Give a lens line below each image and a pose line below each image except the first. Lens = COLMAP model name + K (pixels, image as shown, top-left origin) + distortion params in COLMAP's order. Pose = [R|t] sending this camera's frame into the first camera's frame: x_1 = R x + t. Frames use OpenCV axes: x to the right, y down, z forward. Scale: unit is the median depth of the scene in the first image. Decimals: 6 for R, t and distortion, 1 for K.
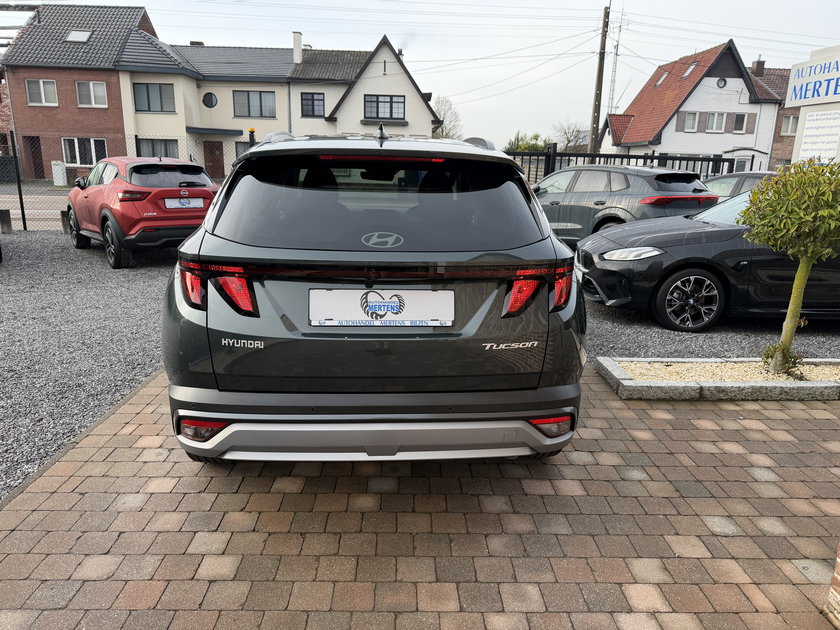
lens RADIAL K [[599.6, 0, 412.5], [0, 599.6, 315.3], [0, 0, 1]] dist [0.008679, -0.017691]
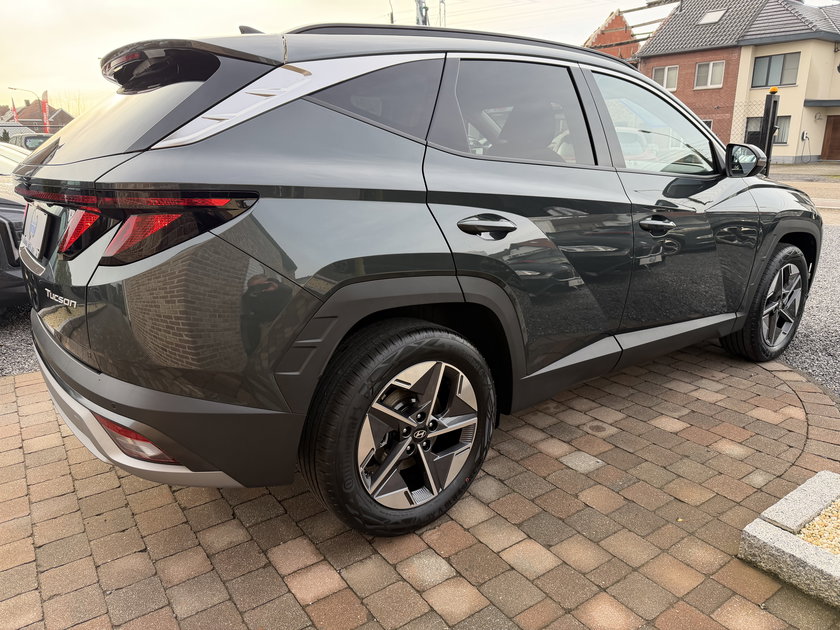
lens RADIAL K [[599.6, 0, 413.8], [0, 599.6, 310.0], [0, 0, 1]] dist [0.008679, -0.017691]
pose [[0.554211, 0.193948, -0.809465, 0.071979], [-0.183598, 0.977008, 0.108388, -0.006824], [0.811875, 0.088546, 0.577077, 0.066151]]
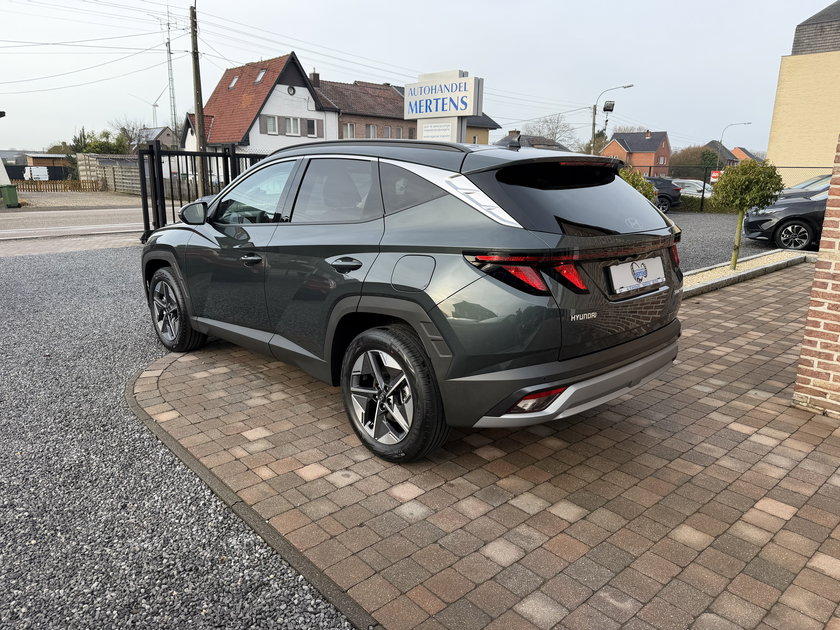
lens RADIAL K [[599.6, 0, 413.0], [0, 599.6, 320.7], [0, 0, 1]] dist [0.008679, -0.017691]
pose [[0.759543, -0.167704, 0.628466, -0.091959], [0.162097, 0.984511, 0.066808, -0.005863], [-0.629936, 0.051129, 0.774963, 0.018981]]
